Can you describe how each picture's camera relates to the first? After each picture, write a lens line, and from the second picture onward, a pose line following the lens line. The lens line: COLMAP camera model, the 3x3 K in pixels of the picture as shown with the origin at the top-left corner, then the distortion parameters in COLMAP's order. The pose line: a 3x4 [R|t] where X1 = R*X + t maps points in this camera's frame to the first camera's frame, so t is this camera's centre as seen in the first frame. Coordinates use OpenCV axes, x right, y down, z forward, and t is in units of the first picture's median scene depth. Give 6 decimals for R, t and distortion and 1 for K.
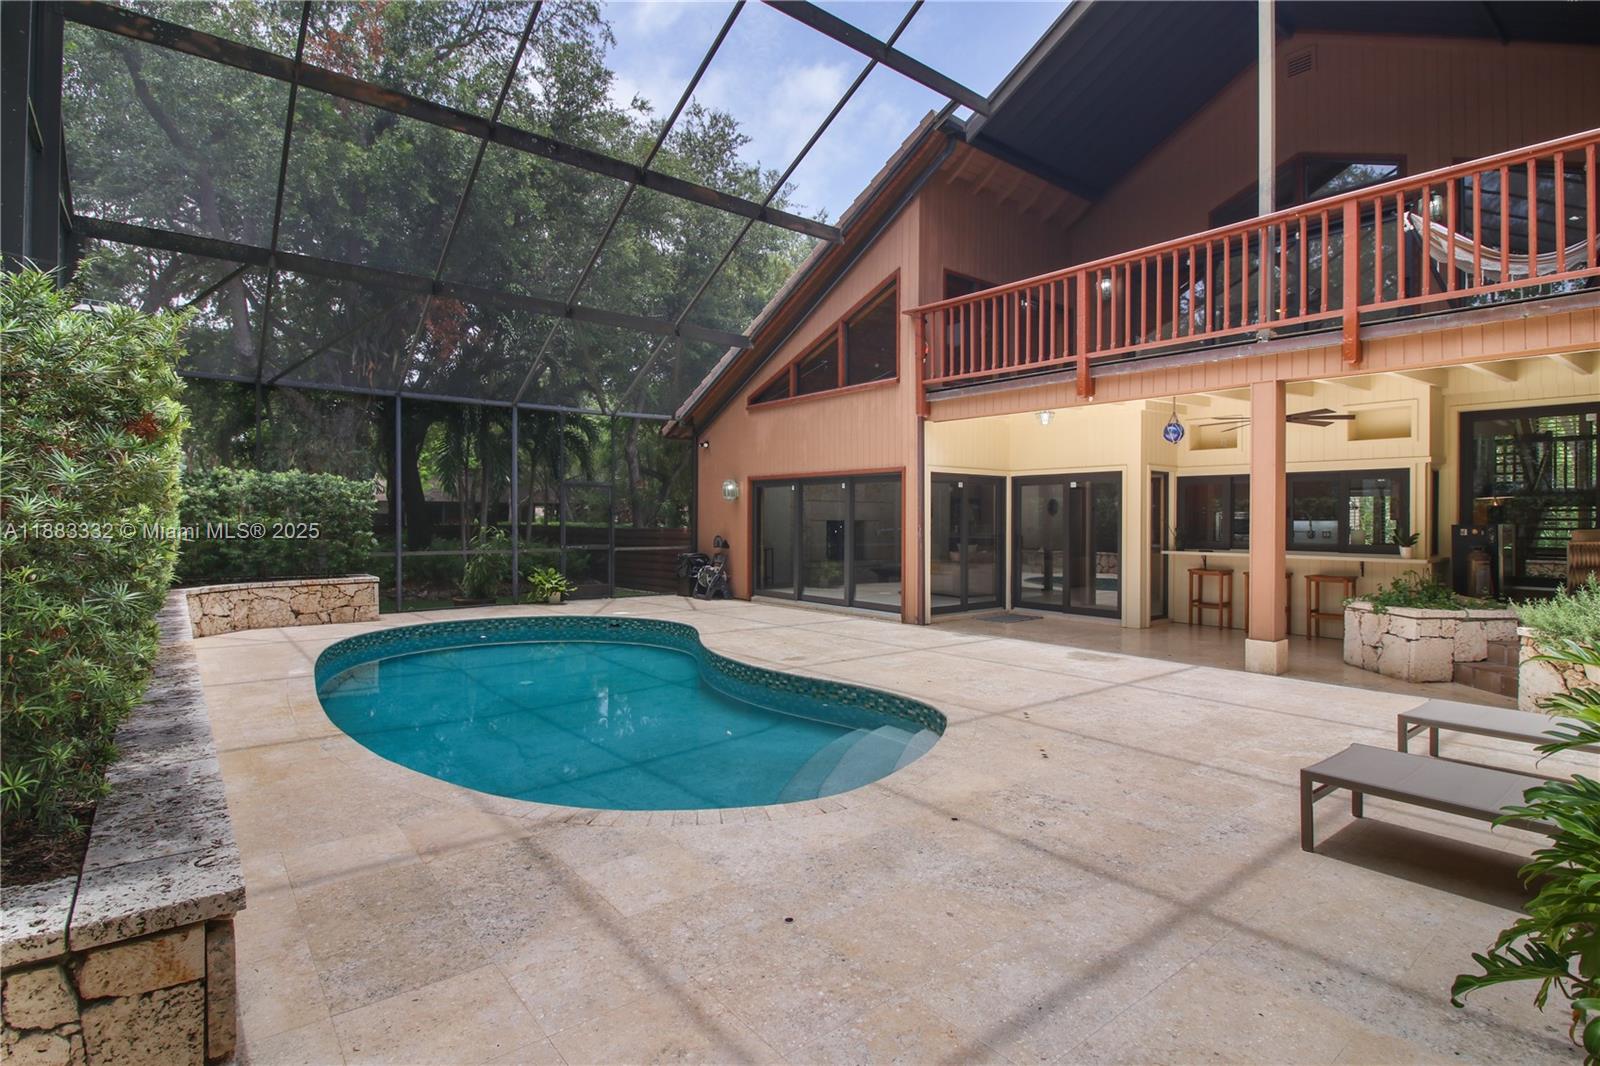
lens RADIAL K [[790.3, 0, 800.0], [0, 790.3, 533.0], [0, 0, 1]] dist [0.001246, 0.000005]
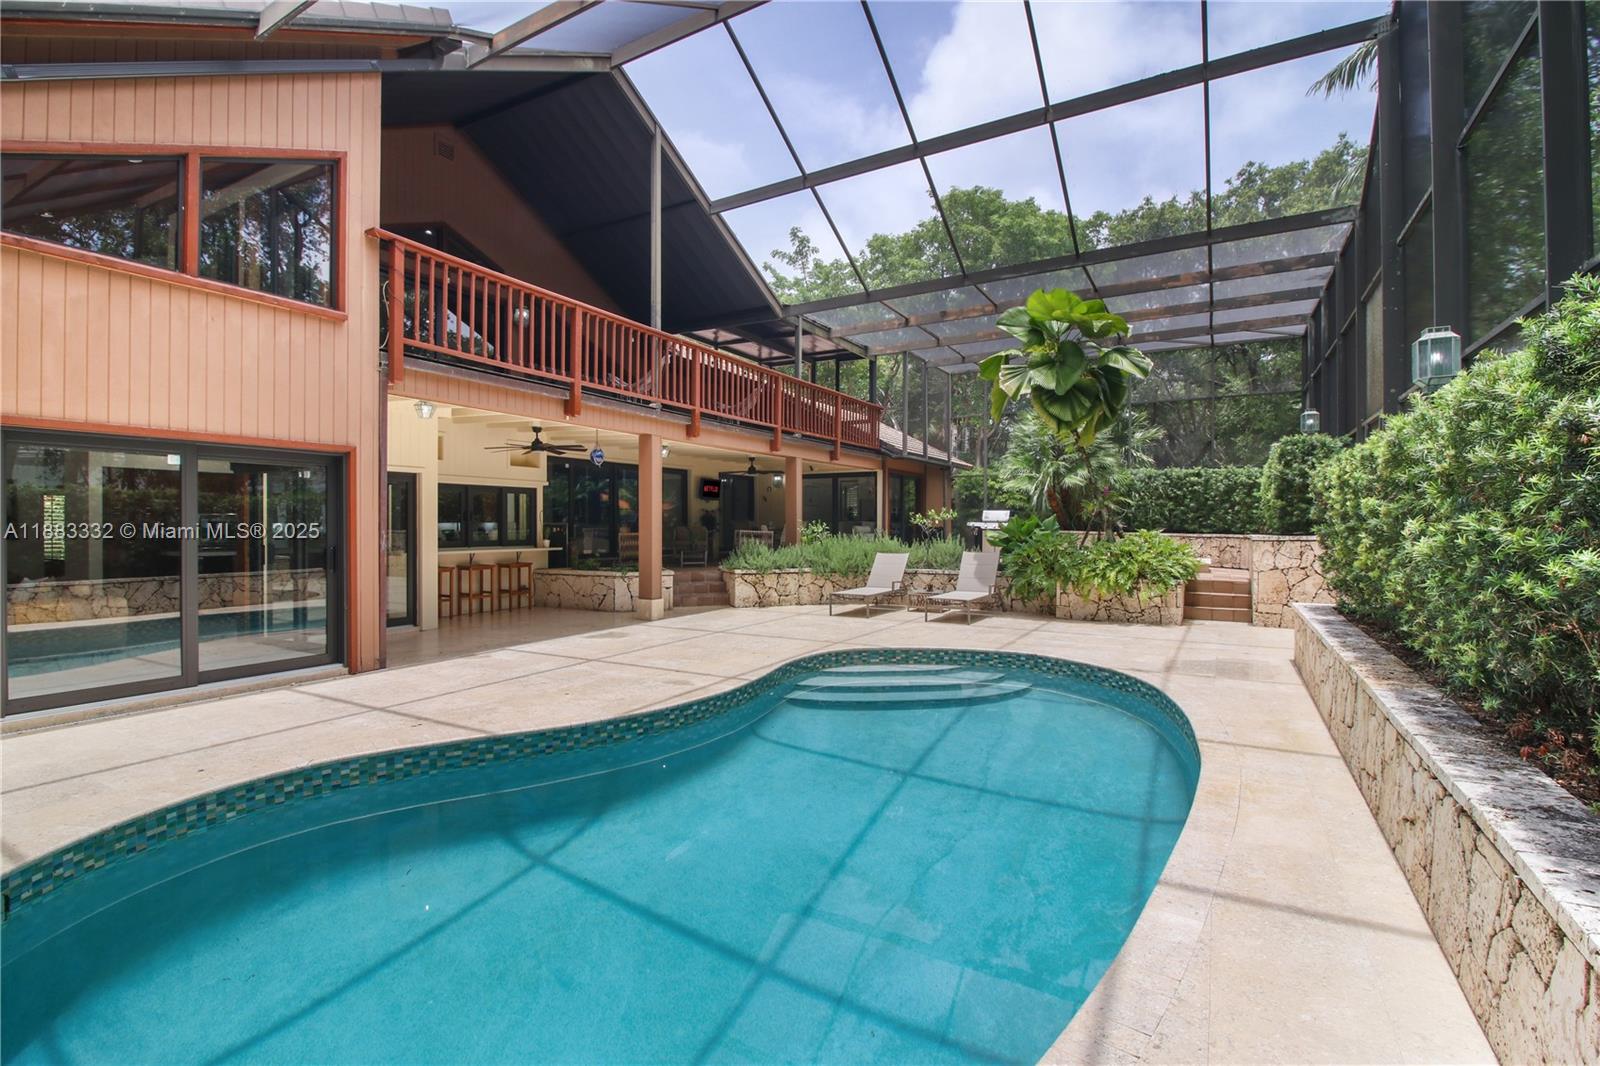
lens RADIAL K [[732.9, 0, 800.0], [0, 732.9, 533.0], [0, 0, 1]] dist [-0.001516, -0.000183]
pose [[-0.361438, -0.015697, 0.932264, -0.674993], [0.013091, 0.999674, 0.021908, -0.019439], [-0.932304, 0.020123, -0.361114, 0.969727]]
